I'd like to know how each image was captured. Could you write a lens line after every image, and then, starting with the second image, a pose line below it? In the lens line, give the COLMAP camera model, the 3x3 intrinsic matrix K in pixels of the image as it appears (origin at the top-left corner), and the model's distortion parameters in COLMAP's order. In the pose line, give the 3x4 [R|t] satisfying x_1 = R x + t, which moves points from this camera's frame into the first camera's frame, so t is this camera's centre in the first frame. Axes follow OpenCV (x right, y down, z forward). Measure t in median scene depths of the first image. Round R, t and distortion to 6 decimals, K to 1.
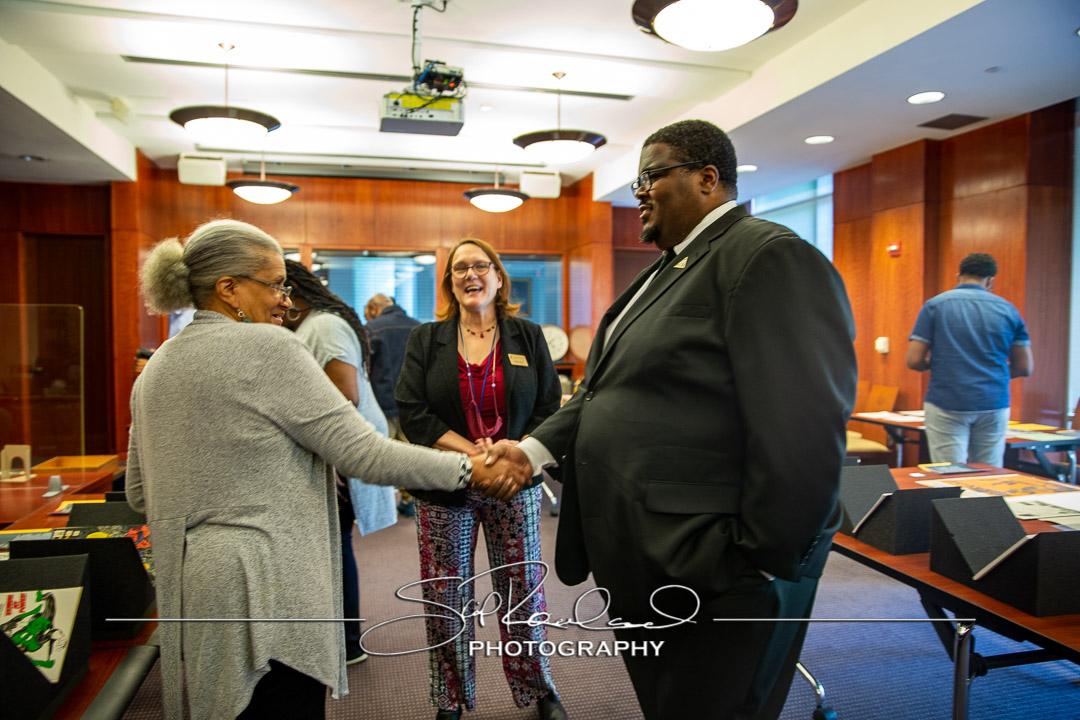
lens RADIAL K [[730.1, 0, 521.2], [0, 730.1, 357.2], [0, 0, 1]] dist [-0.042692, 0.000209]
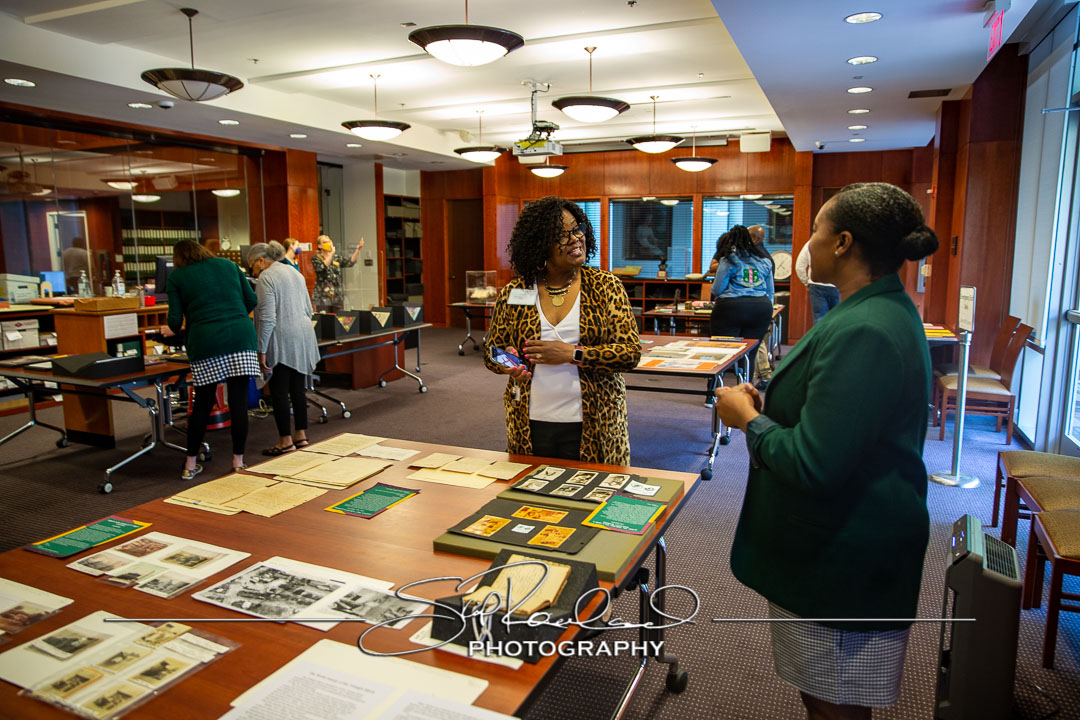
lens RADIAL K [[730.1, 0, 521.2], [0, 730.1, 357.2], [0, 0, 1]] dist [-0.042692, 0.000209]
pose [[0.788949, 0.087175, -0.608243, 0.591411], [-0.020158, 0.993024, 0.116176, 0.001624], [0.614127, -0.079396, 0.785203, -0.341954]]
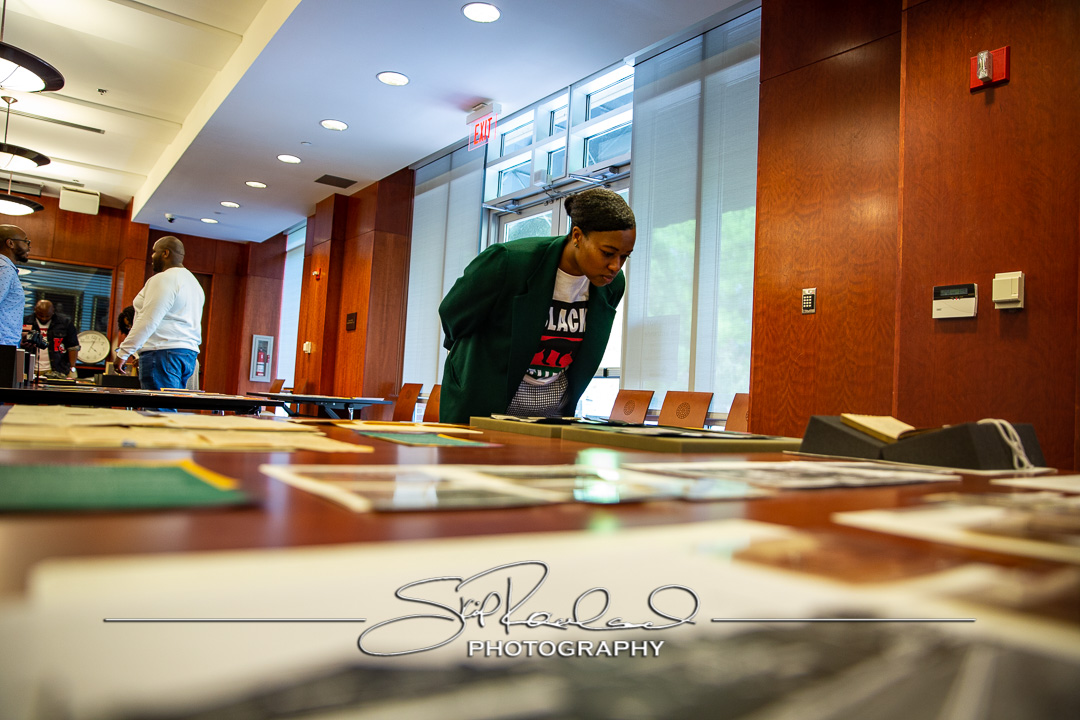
lens RADIAL K [[730.1, 0, 521.2], [0, 730.1, 357.2], [0, 0, 1]] dist [-0.042692, 0.000209]
pose [[0.928356, 0.075732, 0.363896, 0.314510], [-0.042203, 0.994169, -0.099235, 0.093995], [-0.369289, 0.076768, 0.926138, -0.290637]]
